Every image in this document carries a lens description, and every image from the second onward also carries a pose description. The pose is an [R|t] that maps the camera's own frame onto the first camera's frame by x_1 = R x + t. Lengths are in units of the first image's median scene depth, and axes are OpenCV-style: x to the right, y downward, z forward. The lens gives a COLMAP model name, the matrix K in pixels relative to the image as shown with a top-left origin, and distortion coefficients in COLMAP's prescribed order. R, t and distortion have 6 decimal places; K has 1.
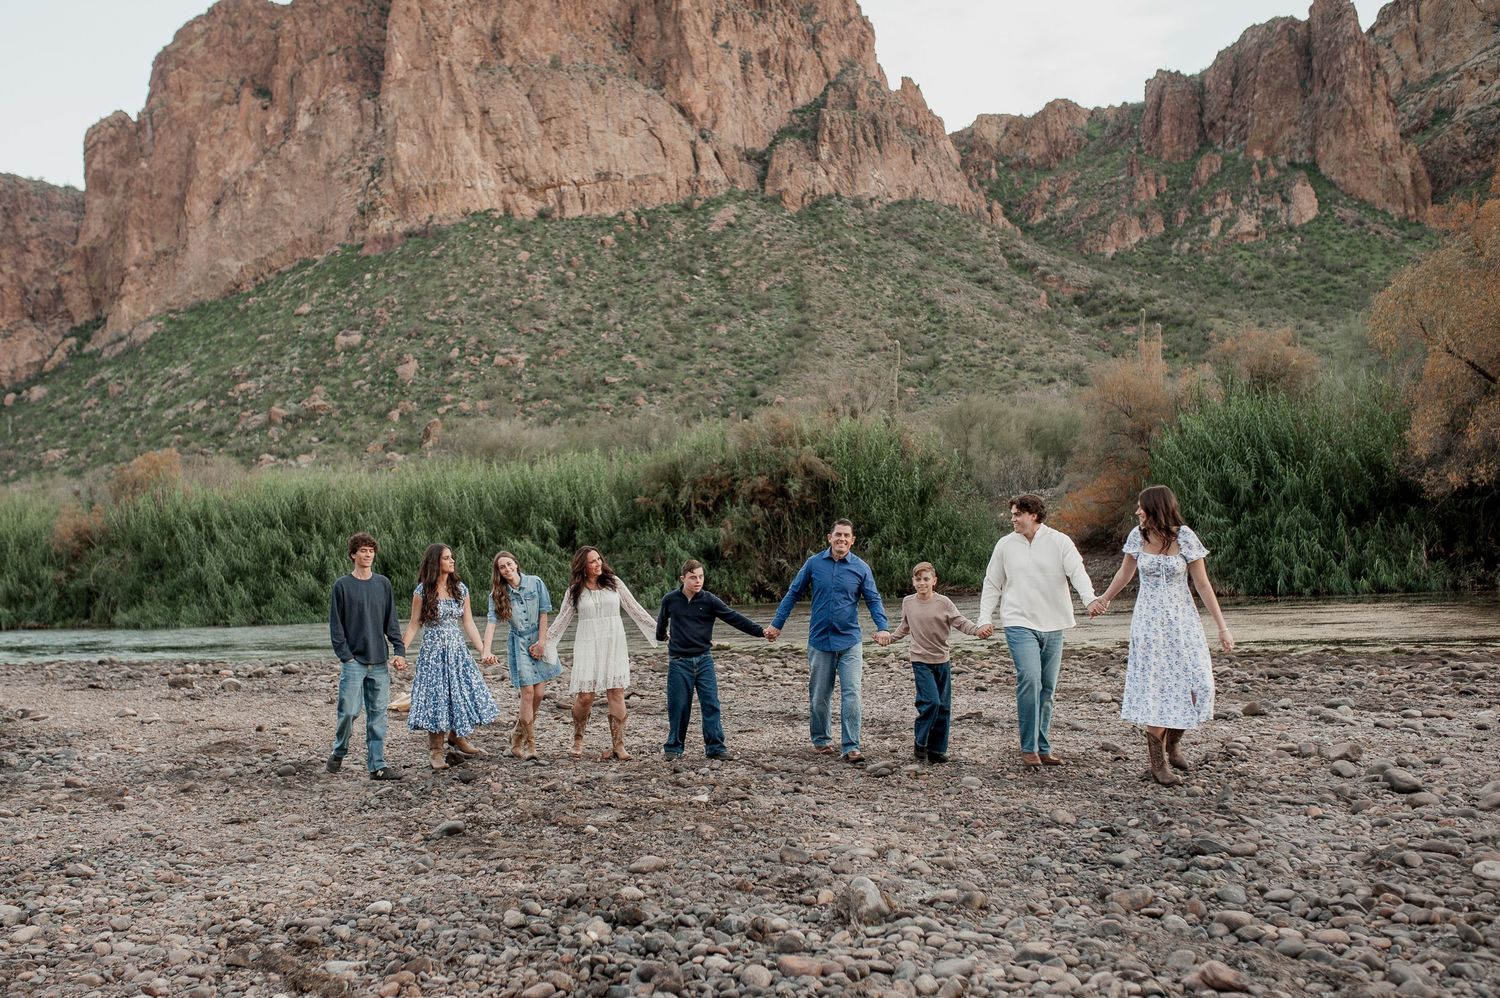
lens RADIAL K [[1530.8, 0, 693.0], [0, 1530.8, 524.8], [0, 0, 1]] dist [-0.063036, 0.088737]
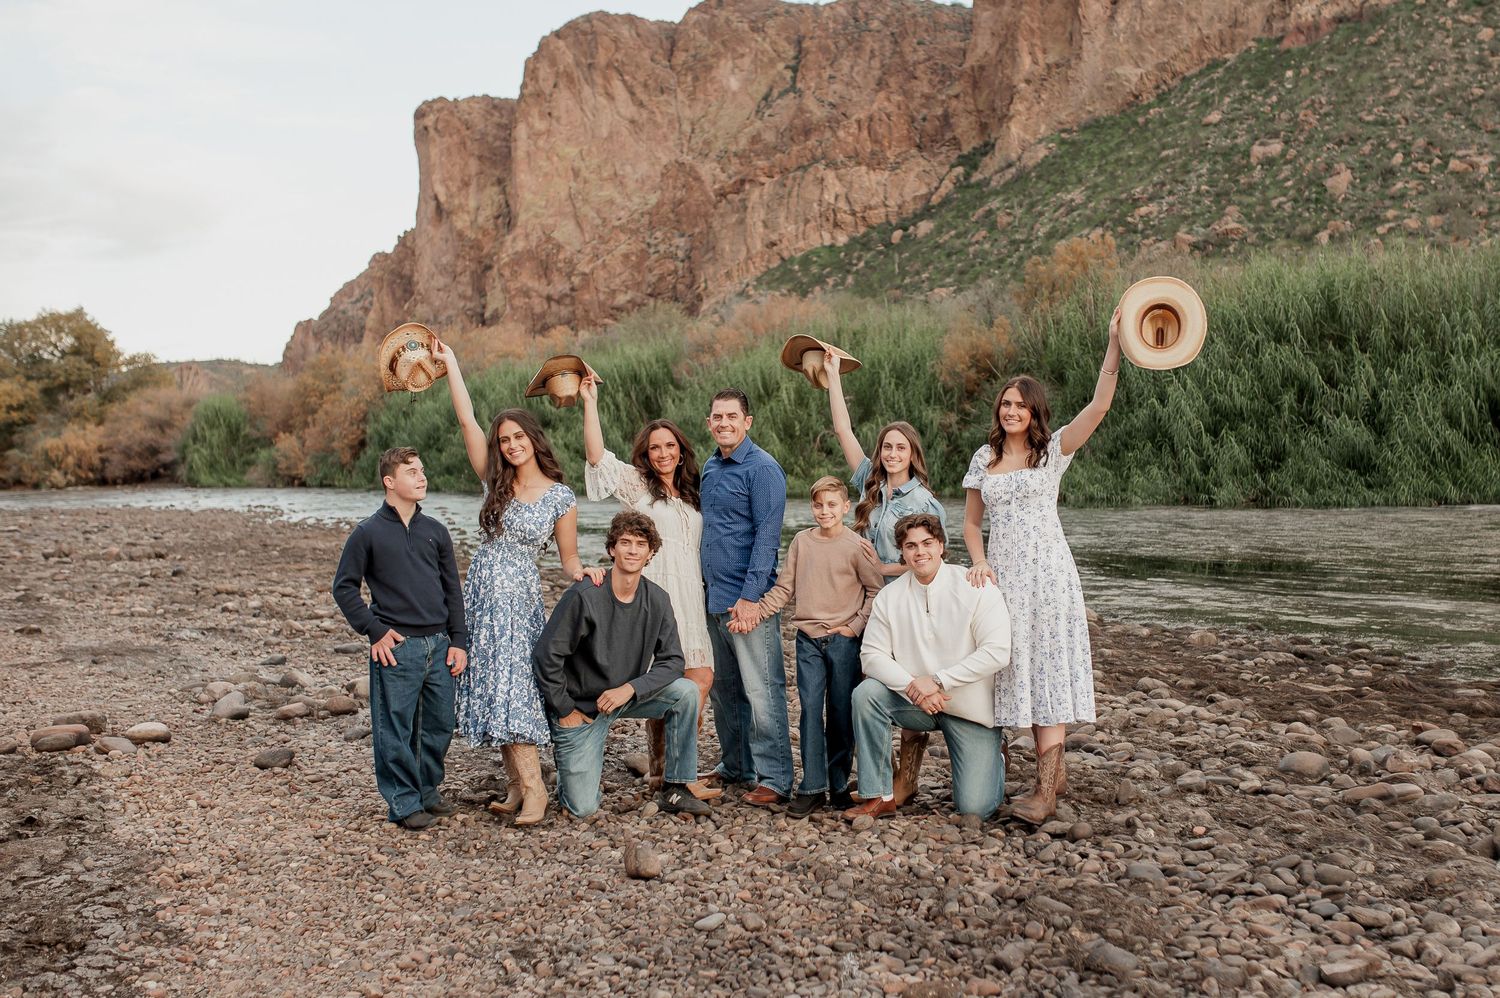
lens RADIAL K [[1577.8, 0, 848.1], [0, 1577.8, 524.6], [0, 0, 1]] dist [-0.046616, 0.038204]
pose [[0.897561, 0.039518, -0.439115, -0.042351], [0.001310, 0.995731, 0.092289, 0.004408], [0.440888, -0.083410, 0.893678, 0.100137]]
